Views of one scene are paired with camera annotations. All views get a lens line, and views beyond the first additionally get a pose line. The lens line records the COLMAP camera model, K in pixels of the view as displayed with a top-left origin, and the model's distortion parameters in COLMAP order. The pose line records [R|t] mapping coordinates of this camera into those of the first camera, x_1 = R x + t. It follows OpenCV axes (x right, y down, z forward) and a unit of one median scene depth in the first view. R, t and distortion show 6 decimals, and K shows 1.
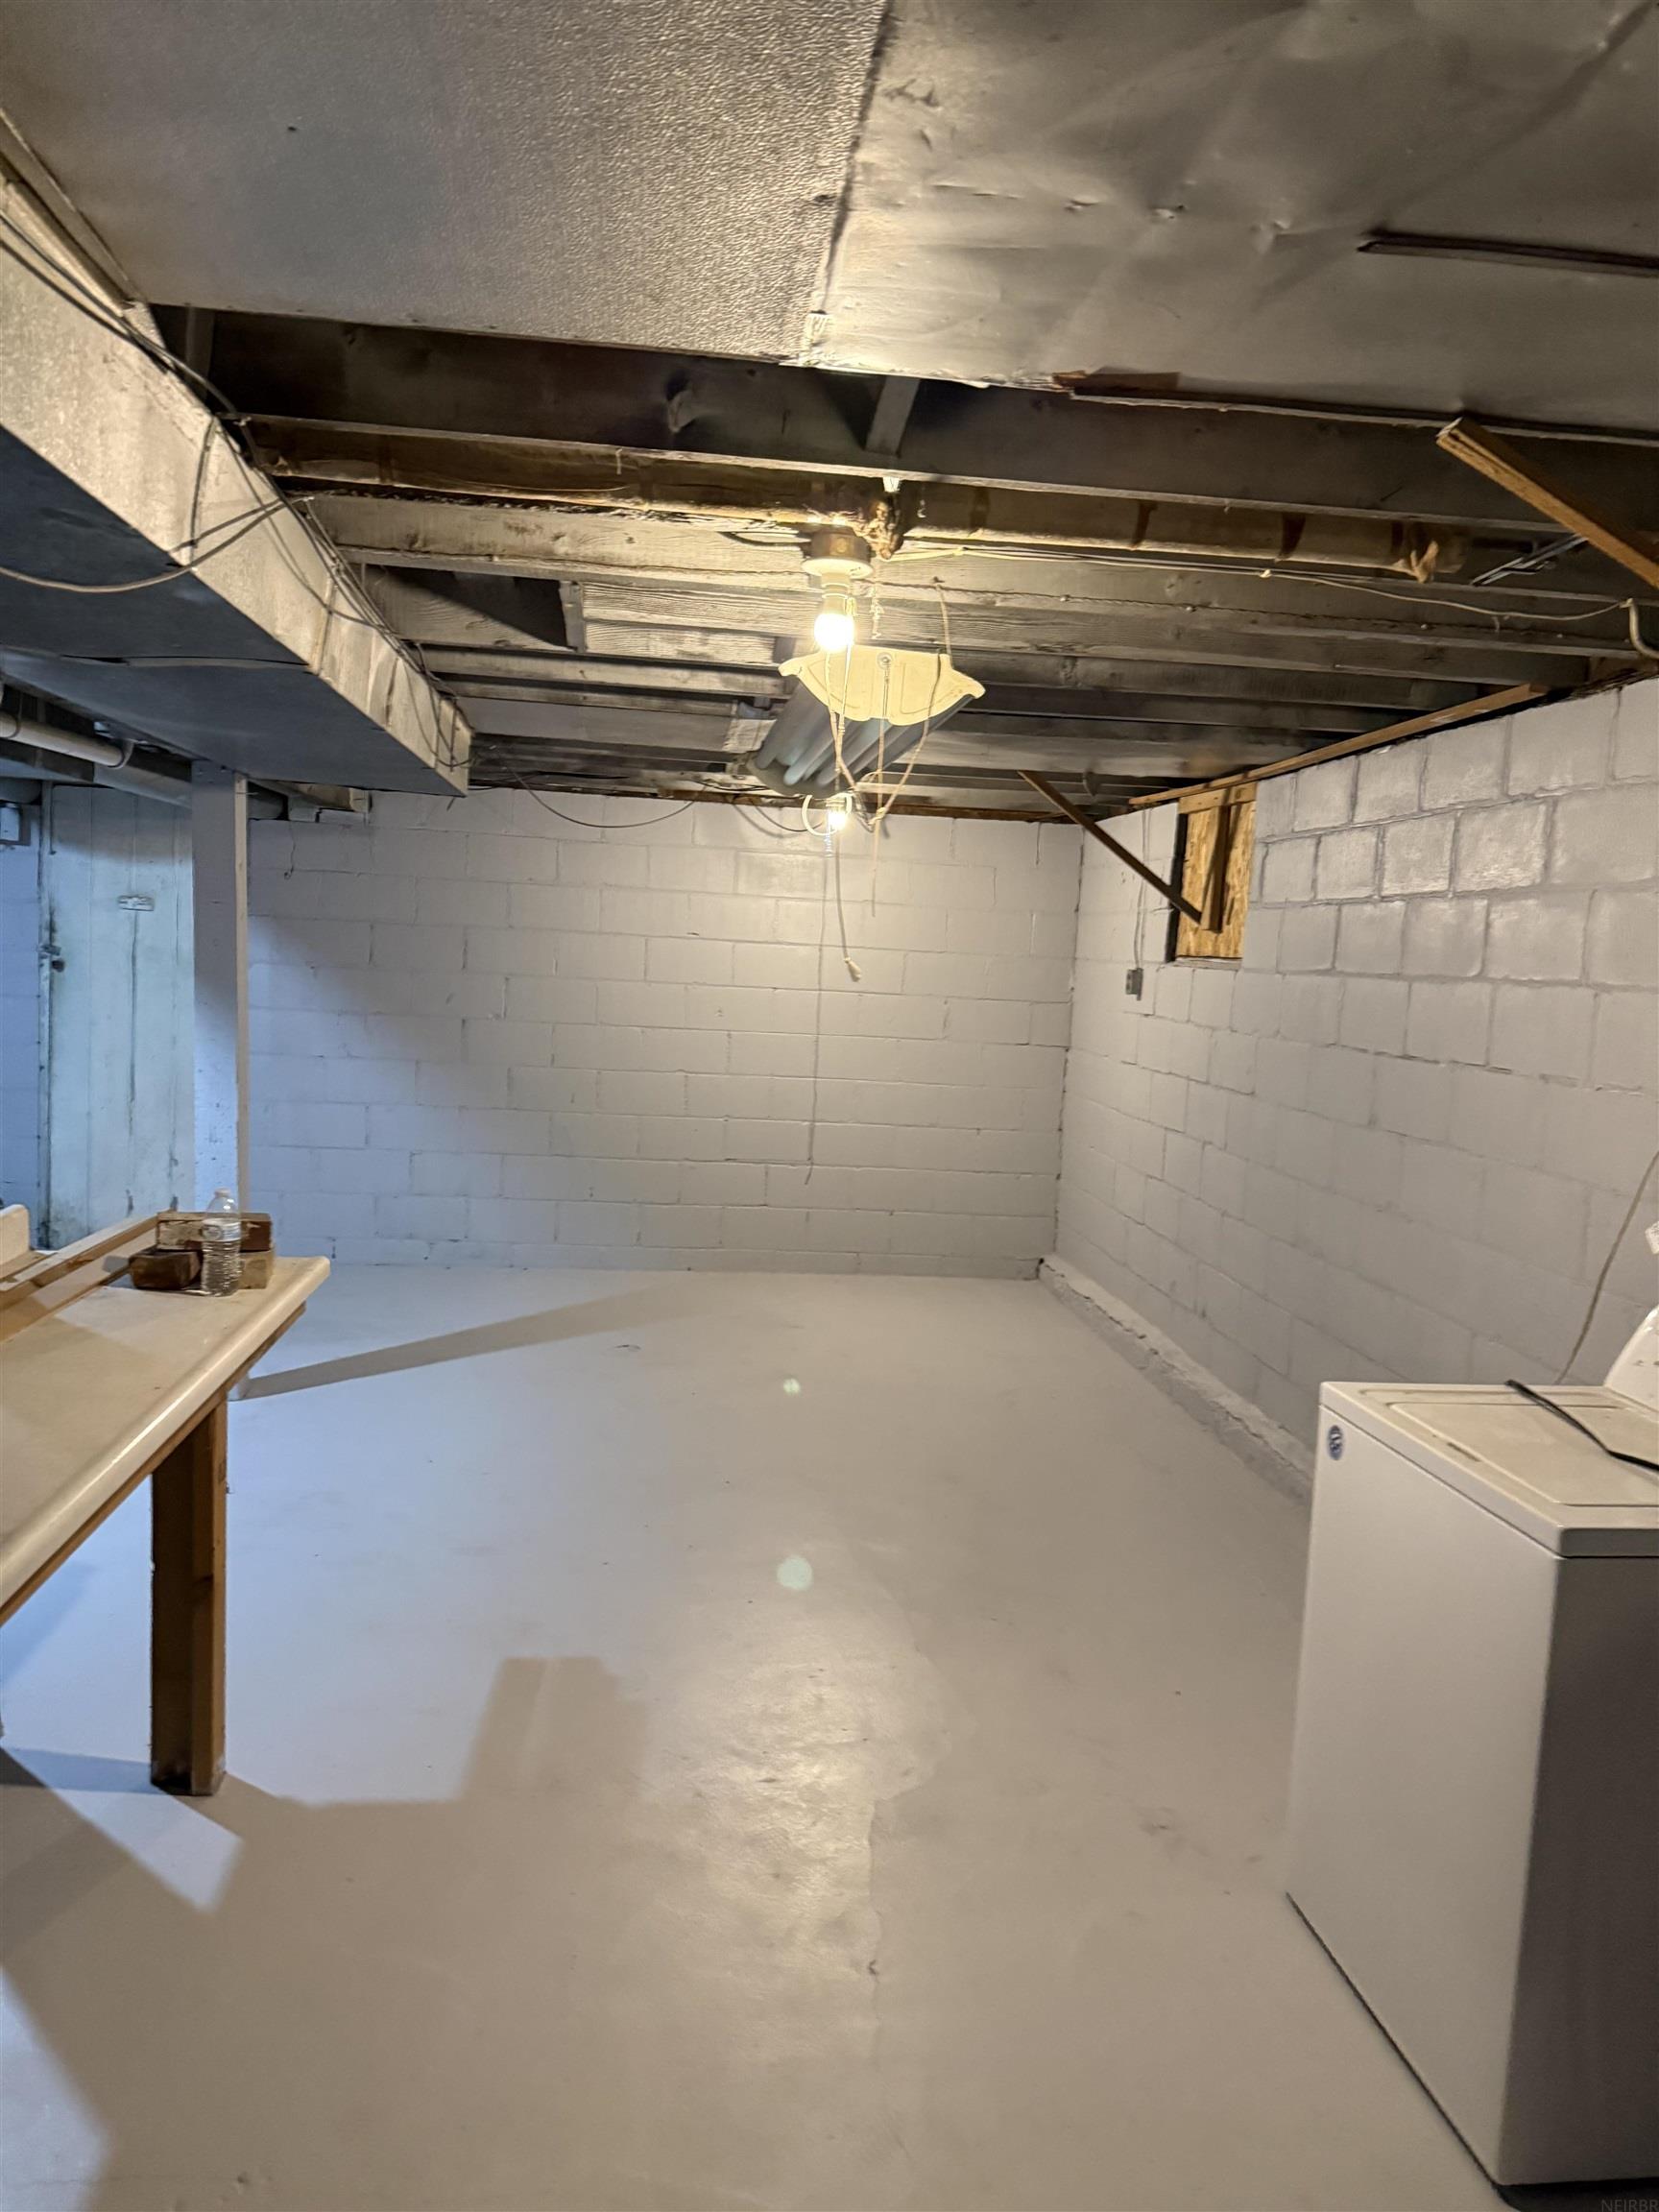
lens RADIAL K [[1543.1, 0, 814.5], [0, 1543.1, 1115.2], [0, 0, 1]] dist [0.068772, -0.093678]
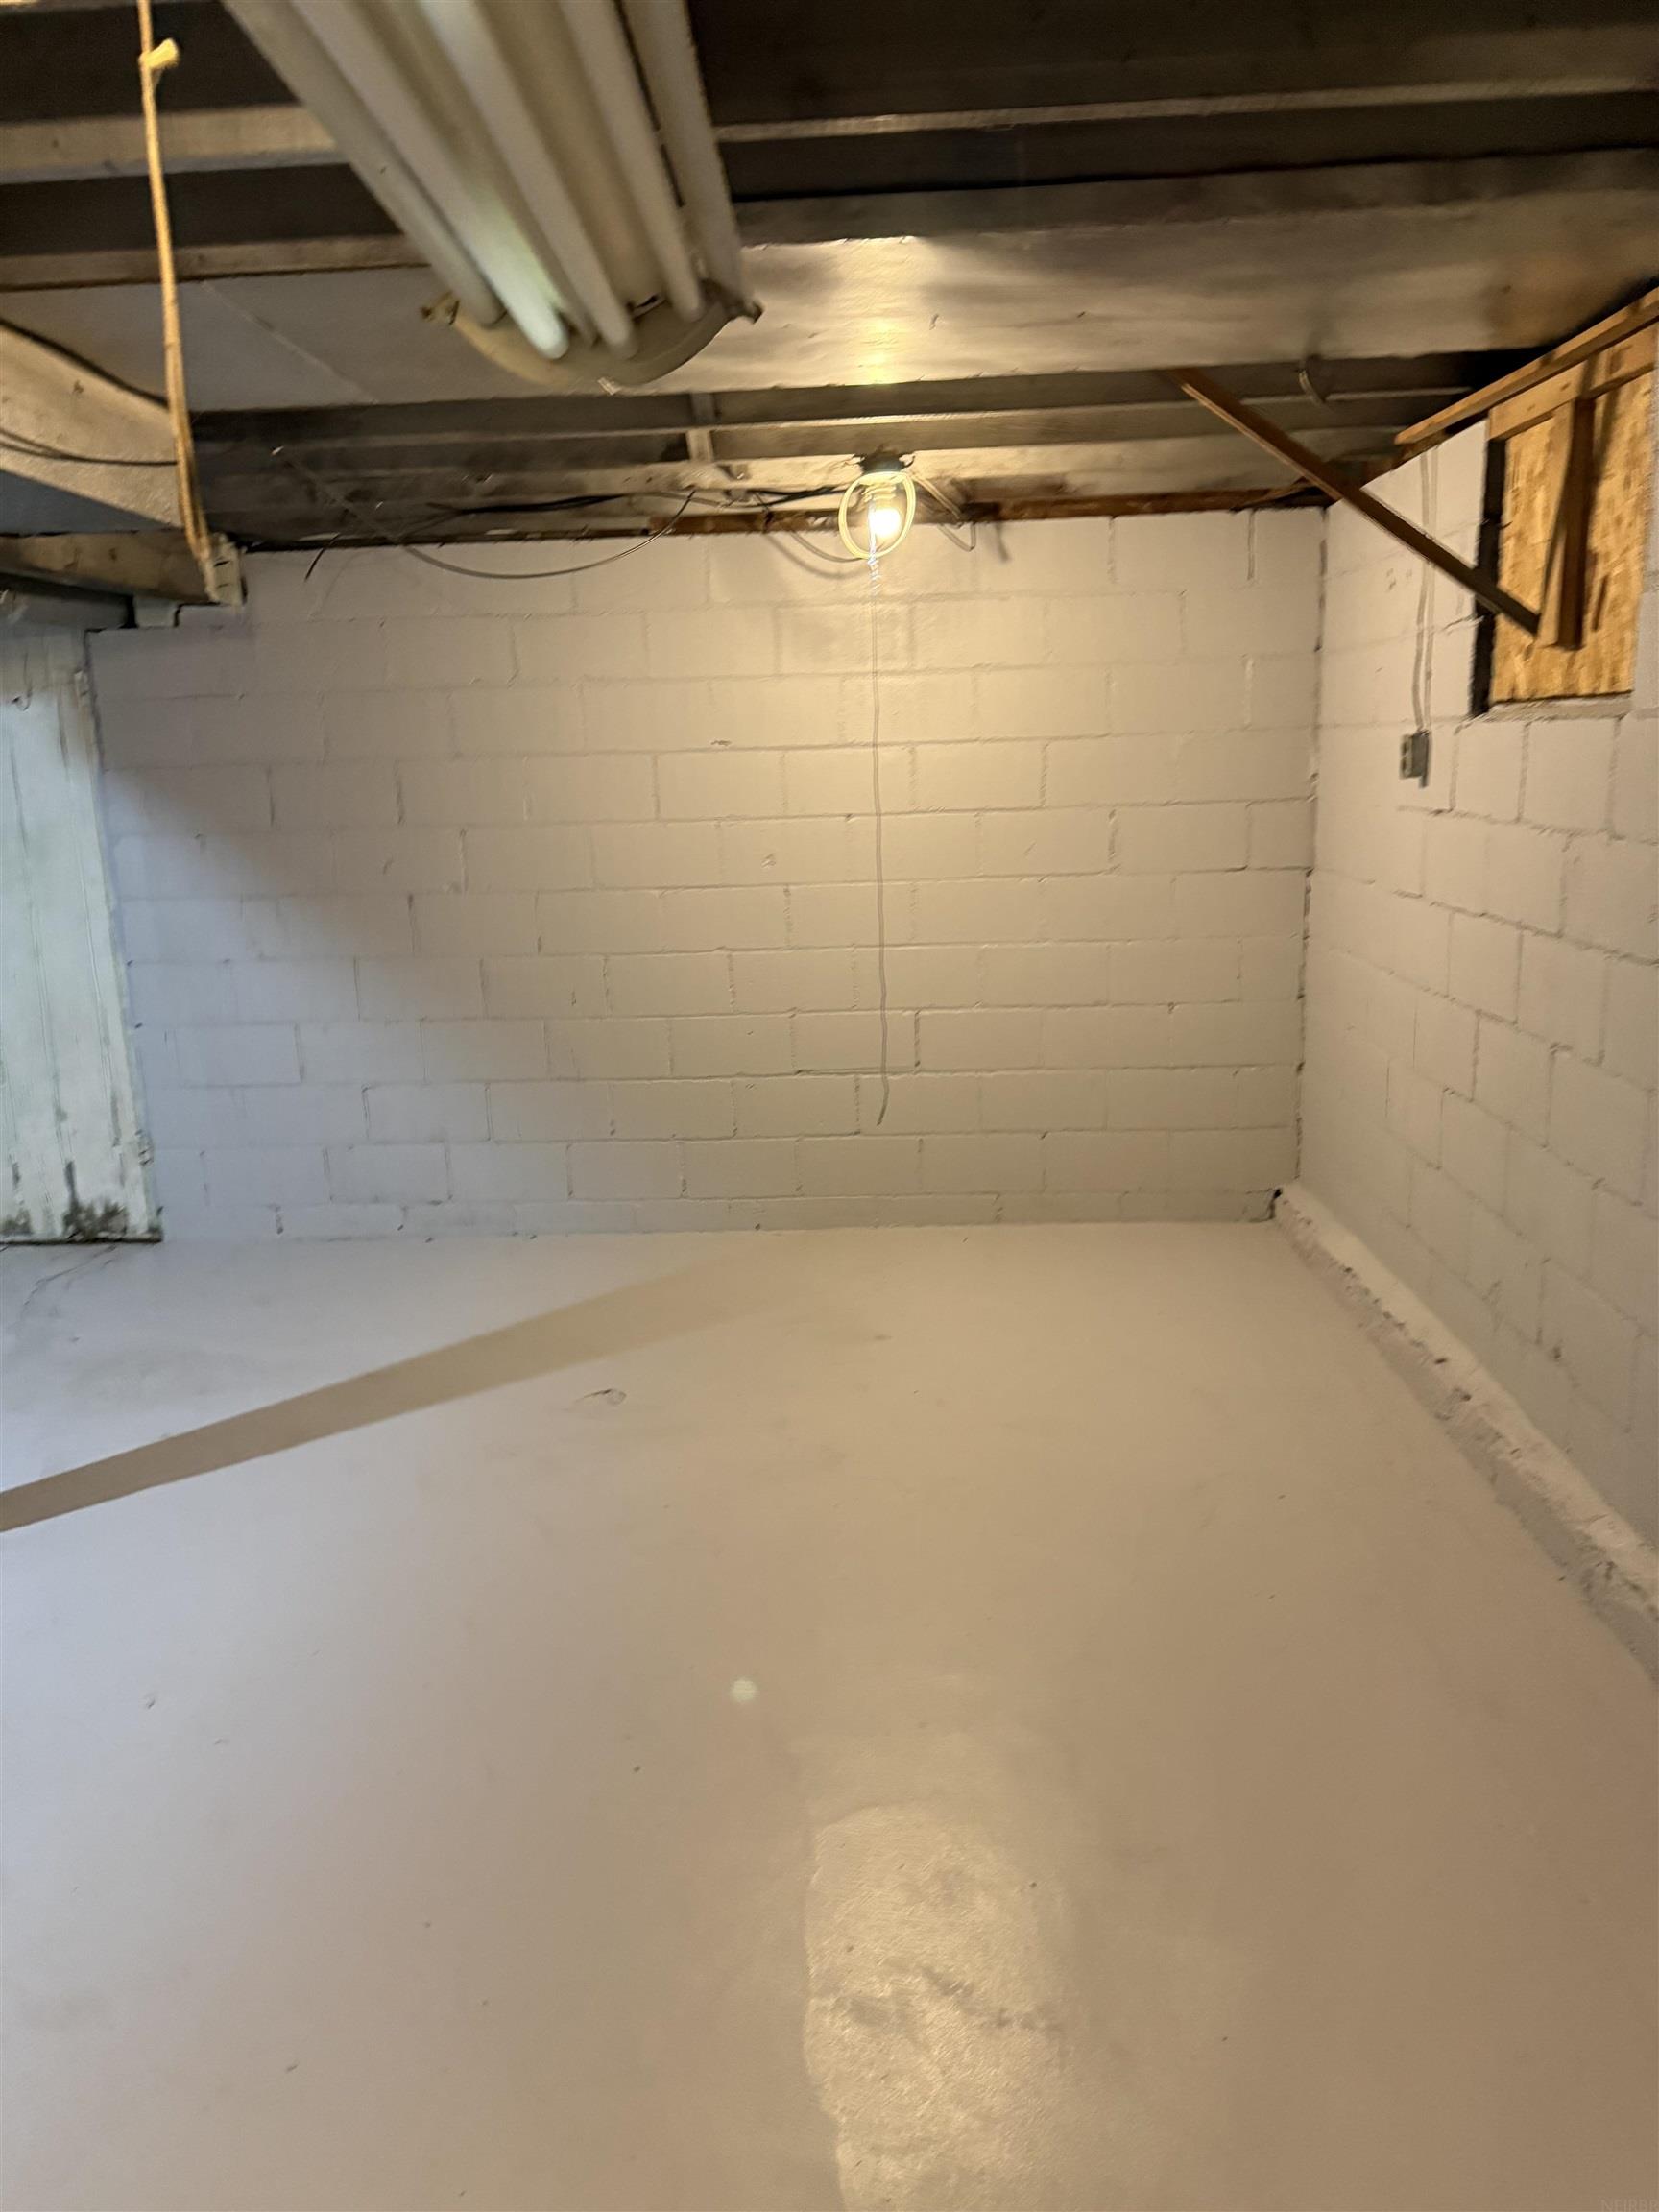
lens RADIAL K [[1543.1, 0, 813.7], [0, 1543.1, 1114.4], [0, 0, 1]] dist [0.068772, -0.093678]
pose [[0.983220, -0.047200, -0.176211, 0.080605], [0.067572, 0.991469, 0.111461, -0.032503], [0.169447, -0.121498, 0.978021, 0.366789]]
